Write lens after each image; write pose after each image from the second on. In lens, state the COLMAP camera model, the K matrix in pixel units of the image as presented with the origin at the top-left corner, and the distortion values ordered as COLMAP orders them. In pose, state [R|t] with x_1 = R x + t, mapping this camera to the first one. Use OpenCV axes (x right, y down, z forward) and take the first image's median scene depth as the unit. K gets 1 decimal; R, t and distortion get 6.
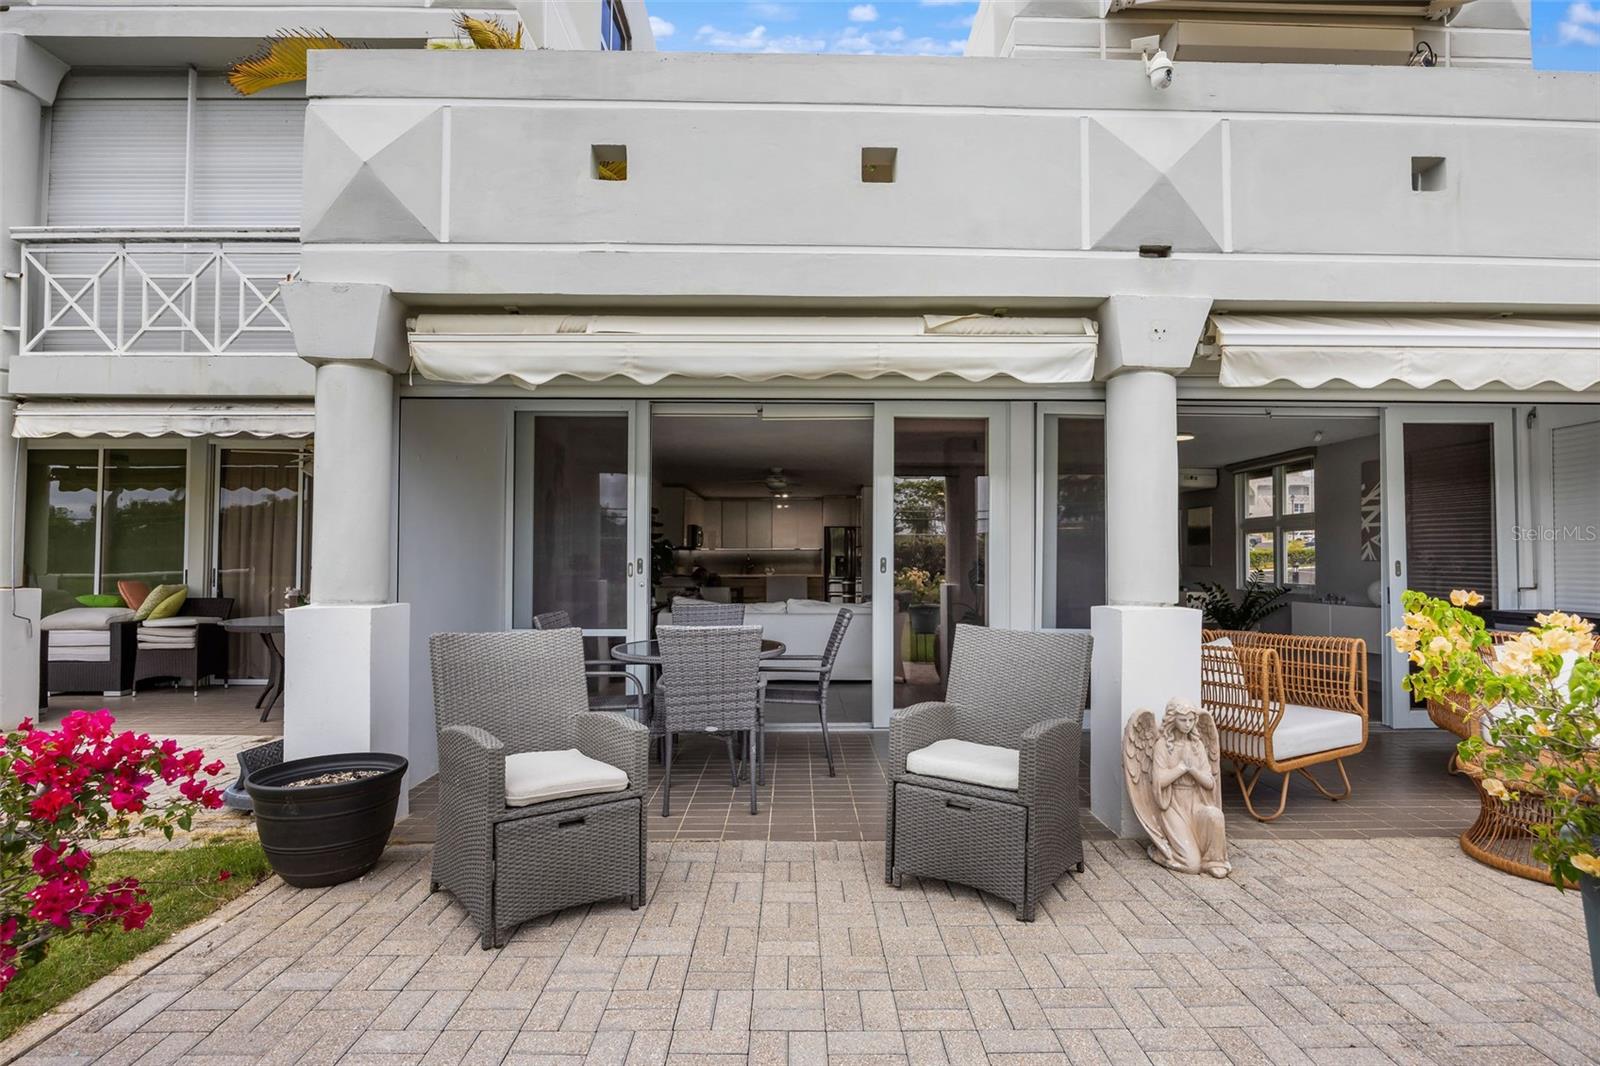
lens RADIAL K [[829.7, 0, 803.3], [0, 829.7, 538.3], [0, 0, 1]] dist [-0.011062, 0.000367]
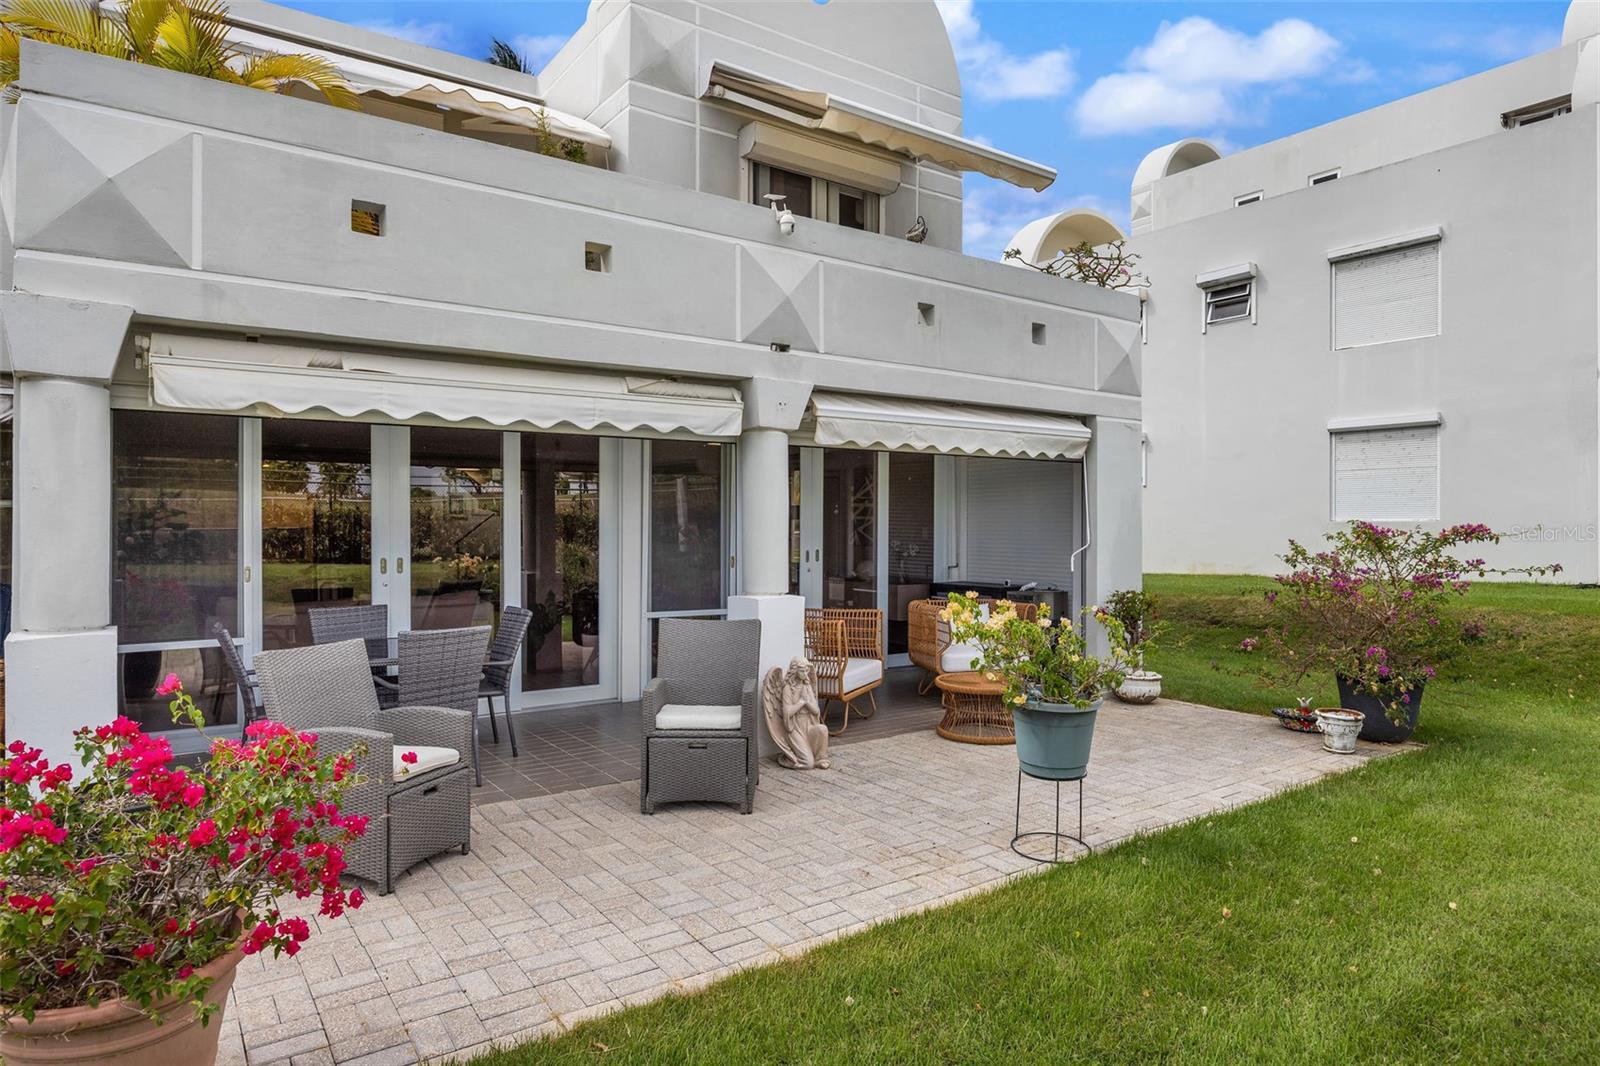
lens RADIAL K [[1002.0, 0, 802.8], [0, 1002.0, 528.0], [0, 0, 1]] dist [-0.001993, 0.001582]
pose [[0.818160, -0.007148, 0.574947, -0.542707], [-0.012396, 0.999471, 0.030065, -0.088687], [-0.574857, -0.031726, 0.817638, -0.449059]]
